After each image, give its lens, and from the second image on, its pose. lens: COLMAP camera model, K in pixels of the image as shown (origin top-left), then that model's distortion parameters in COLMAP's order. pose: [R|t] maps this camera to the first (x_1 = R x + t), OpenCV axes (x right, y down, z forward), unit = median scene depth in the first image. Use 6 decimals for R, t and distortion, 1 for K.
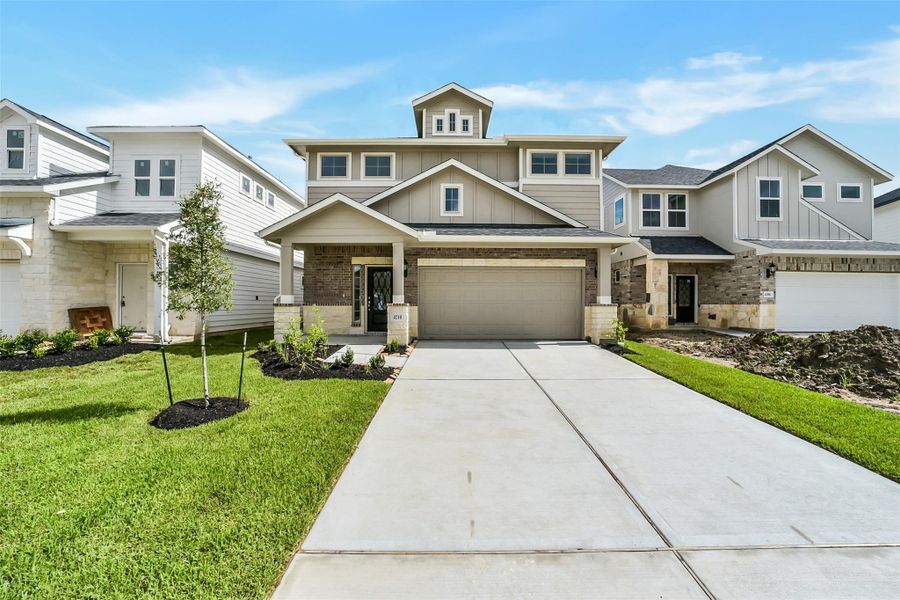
lens RADIAL K [[354.3, 0, 452.6], [0, 354.3, 301.6], [0, 0, 1]] dist [-0.035567, 0.009455]
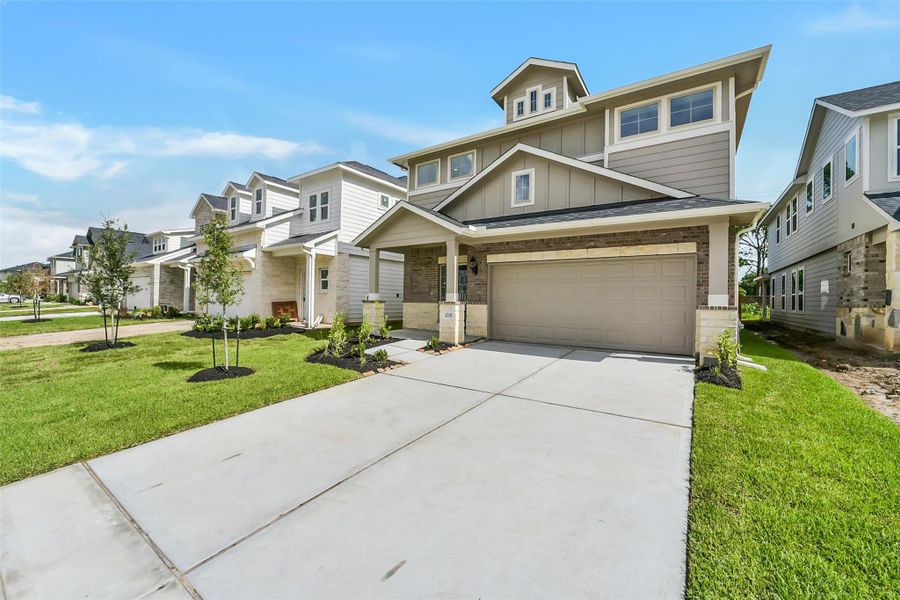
lens RADIAL K [[362.5, 0, 450.8], [0, 362.5, 294.9], [0, 0, 1]] dist [-0.021139, 0.000456]
pose [[0.820769, 0.002156, -0.571256, 0.375569], [-0.009715, 0.999901, -0.010185, -0.002785], [0.571177, 0.013909, 0.820709, 0.135947]]
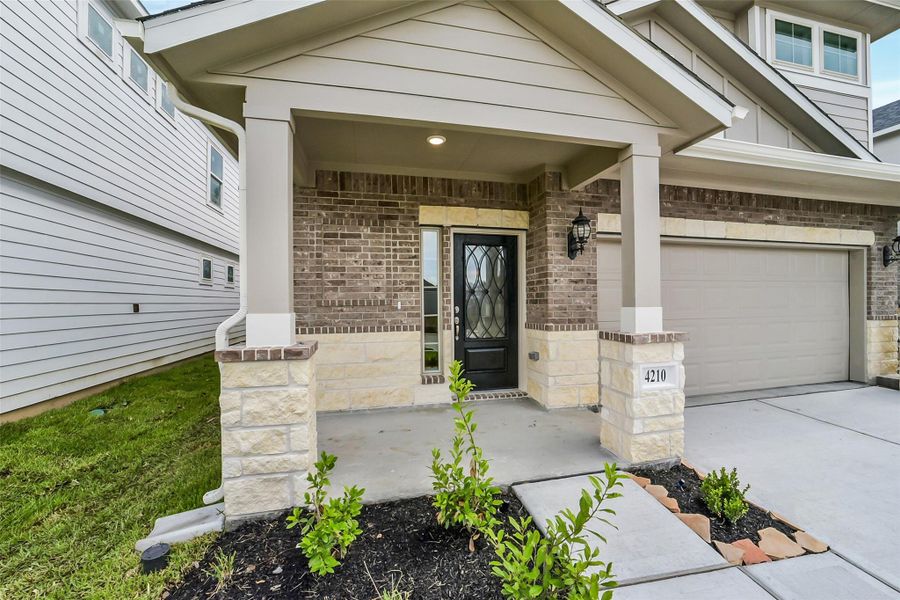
lens RADIAL K [[354.3, 0, 452.6], [0, 354.3, 301.6], [0, 0, 1]] dist [-0.035567, 0.009455]
pose [[0.974079, -0.012429, 0.225865, -0.348684], [0.011204, 0.999915, 0.006707, -0.023385], [-0.225929, -0.004003, 0.974136, 0.629899]]
